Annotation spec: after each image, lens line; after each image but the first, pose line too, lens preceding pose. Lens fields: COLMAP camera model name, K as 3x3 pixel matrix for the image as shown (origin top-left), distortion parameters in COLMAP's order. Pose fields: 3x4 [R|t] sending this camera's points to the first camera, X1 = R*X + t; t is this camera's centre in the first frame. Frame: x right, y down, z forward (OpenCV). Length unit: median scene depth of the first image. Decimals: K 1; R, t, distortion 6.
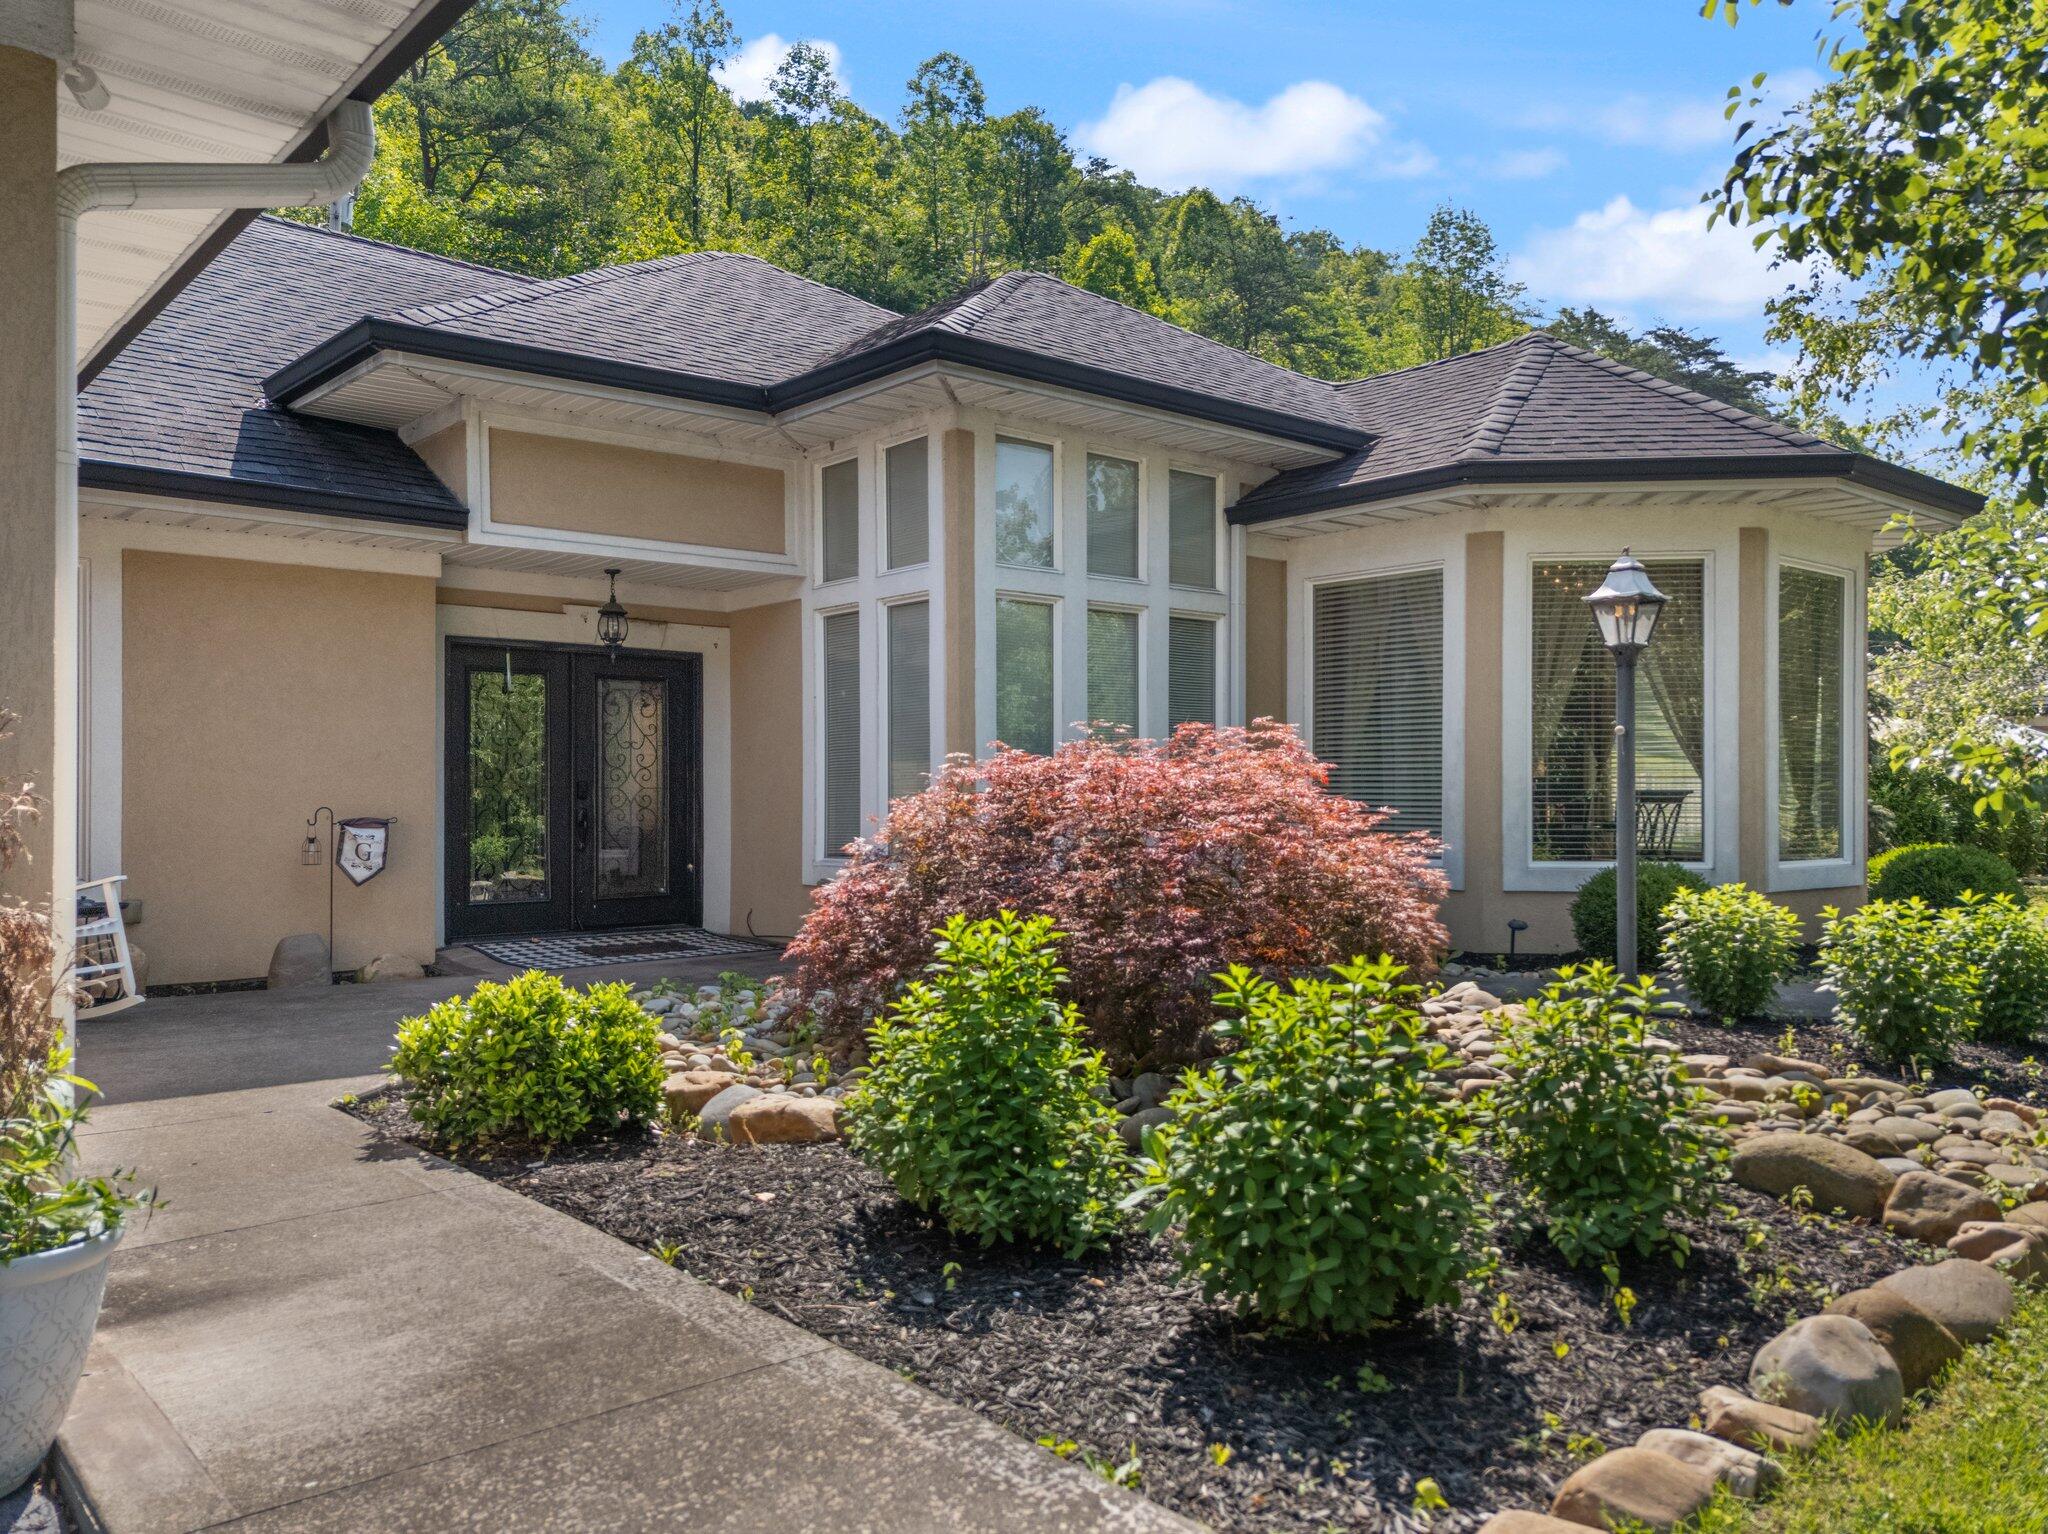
lens RADIAL K [[1510.3, 0, 1027.2], [0, 1510.3, 769.7], [0, 0, 1]] dist [0.031620, -0.020054]
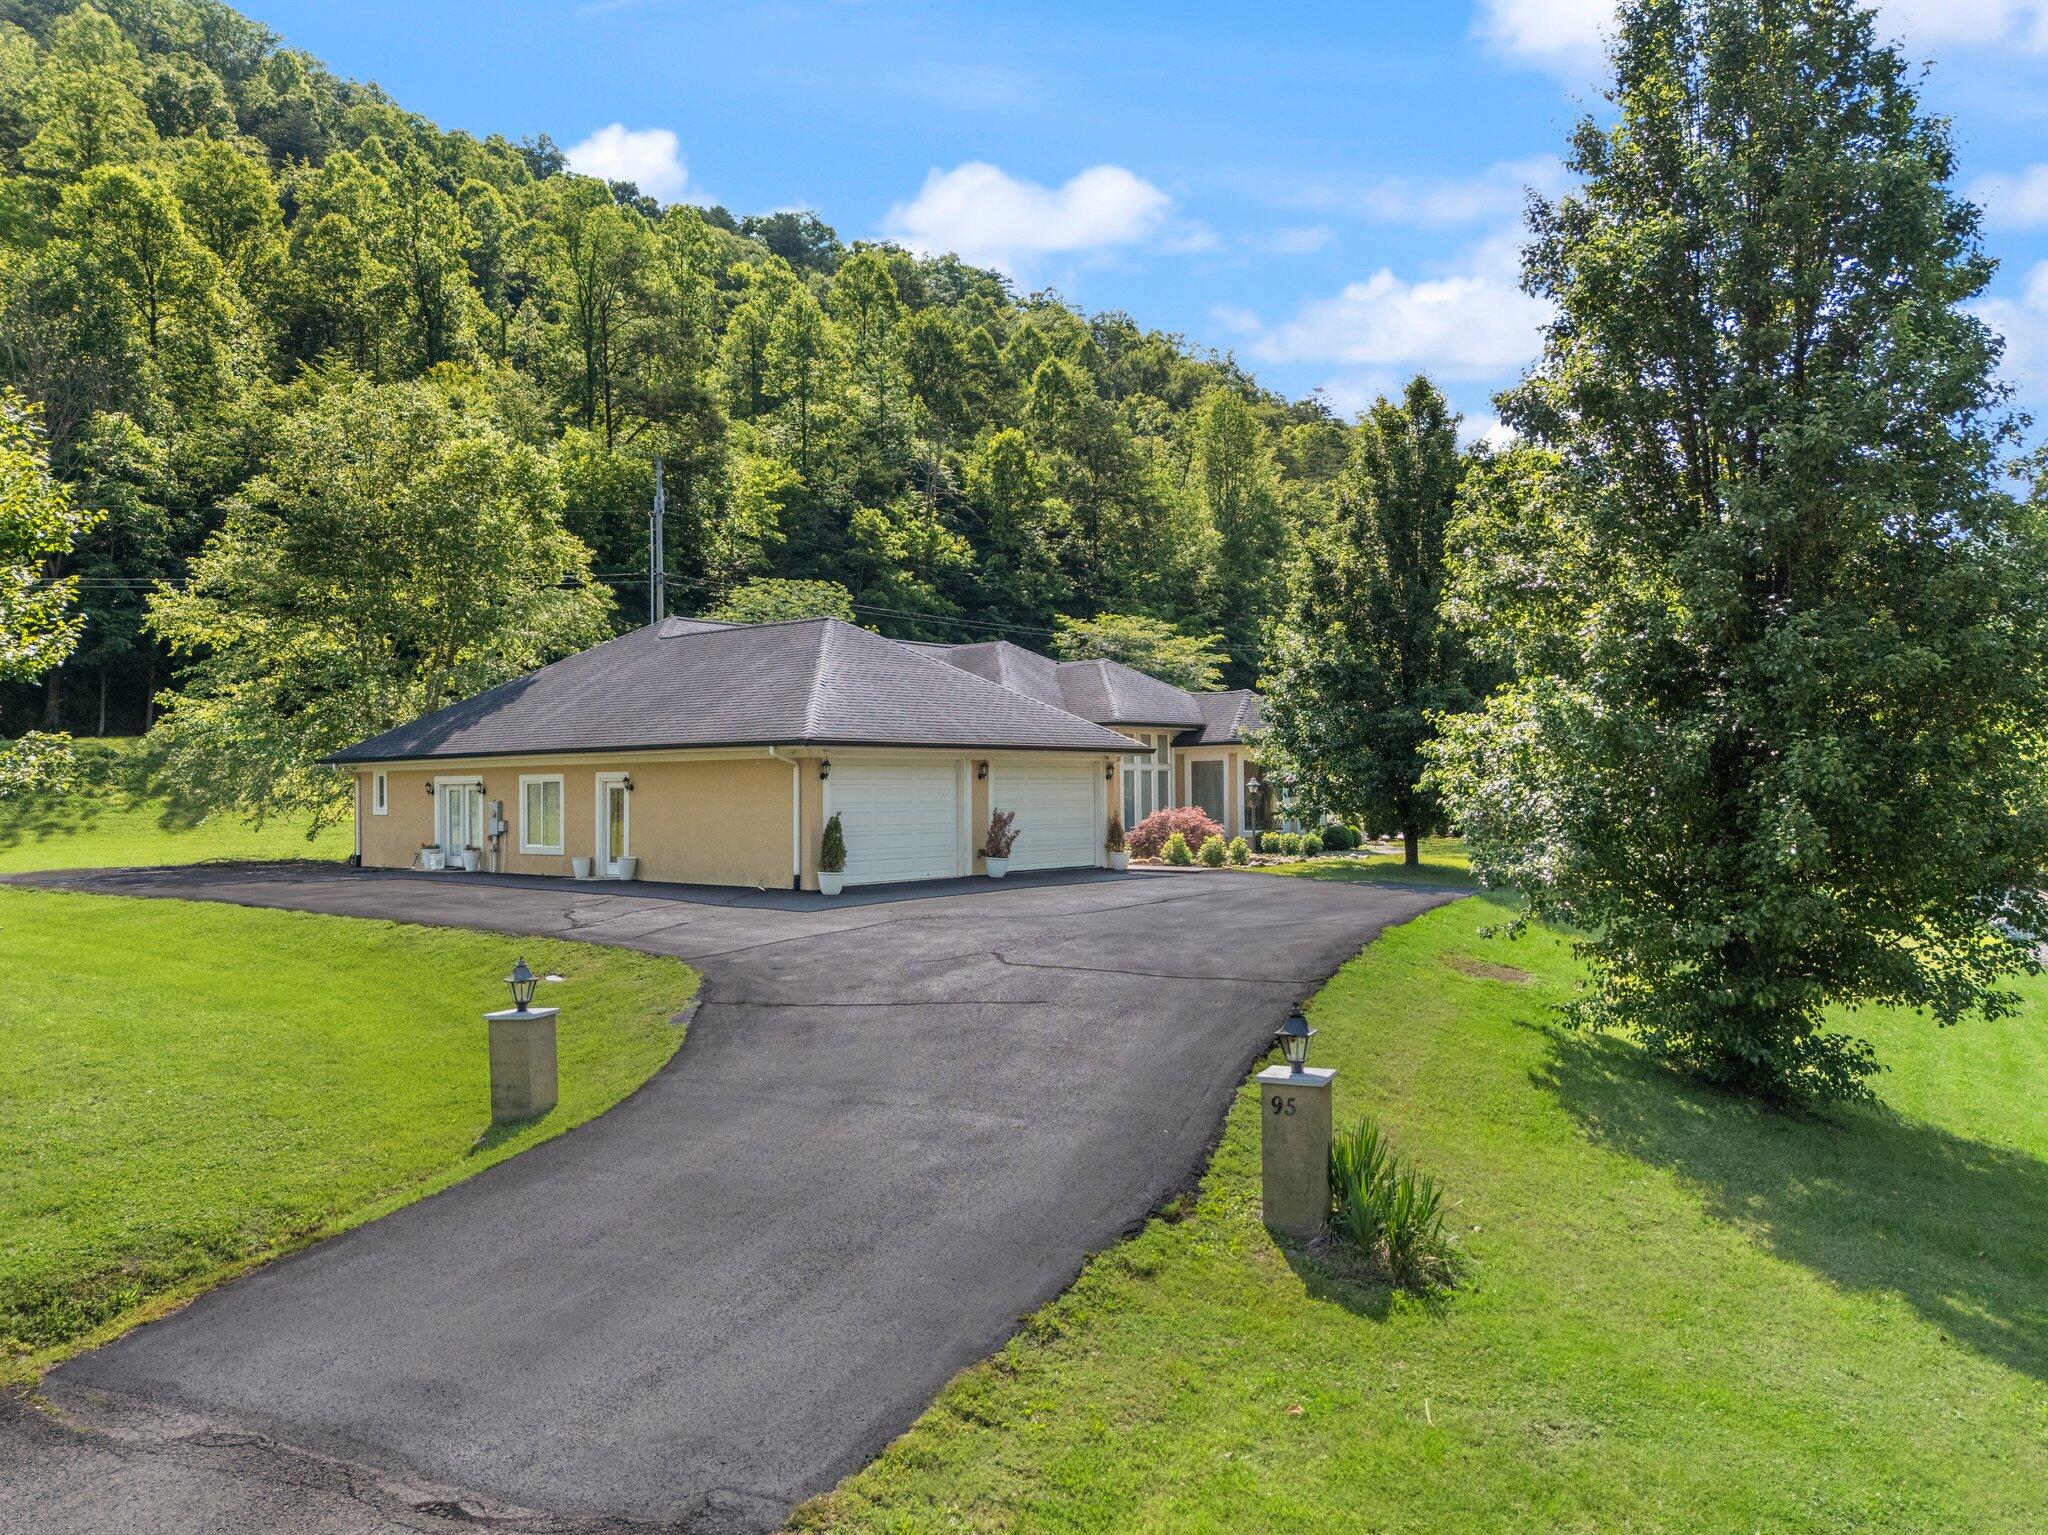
lens RADIAL K [[1510.3, 0, 1033.9], [0, 1510.3, 767.7], [0, 0, 1]] dist [0.031620, -0.020054]
pose [[0.989477, -0.002732, 0.144664, -0.102161], [0.002787, 0.999996, -0.000173, -0.013116], [-0.144663, 0.000574, 0.989481, -0.364220]]
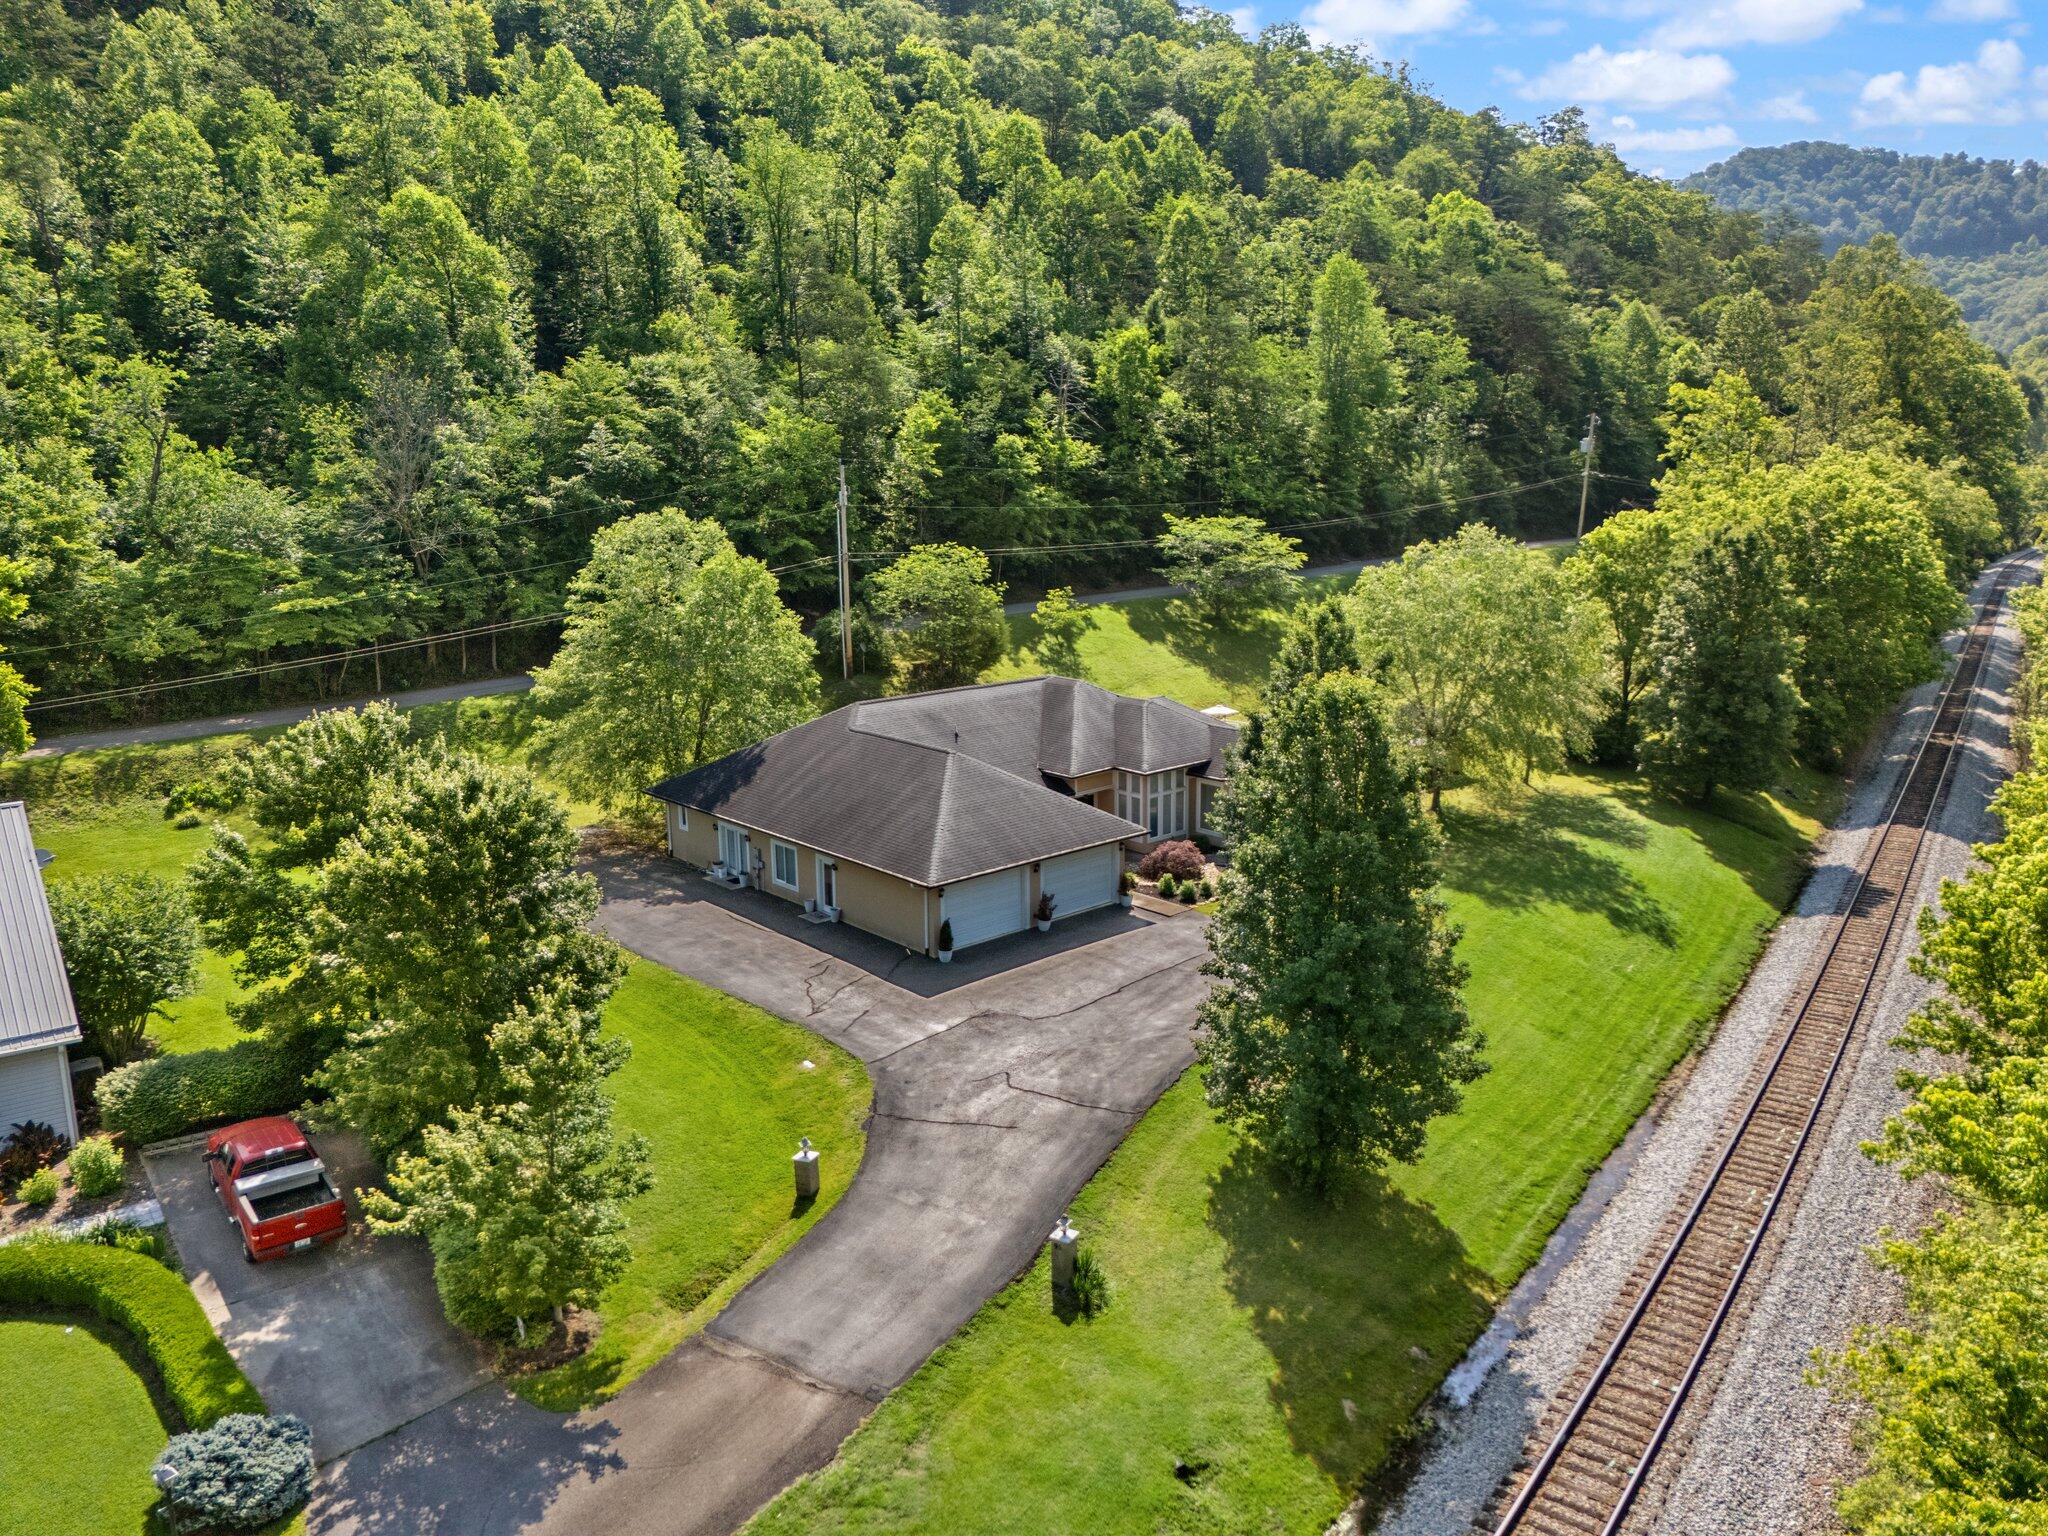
lens RADIAL K [[1510.3, 0, 1027.1], [0, 1510.3, 772.1], [0, 0, 1]] dist [0.031620, -0.020054]
pose [[0.999781, -0.008185, 0.019278, -0.077335], [0.003446, 0.972206, 0.234101, -0.195984], [-0.020658, -0.233983, 0.972021, -0.596322]]
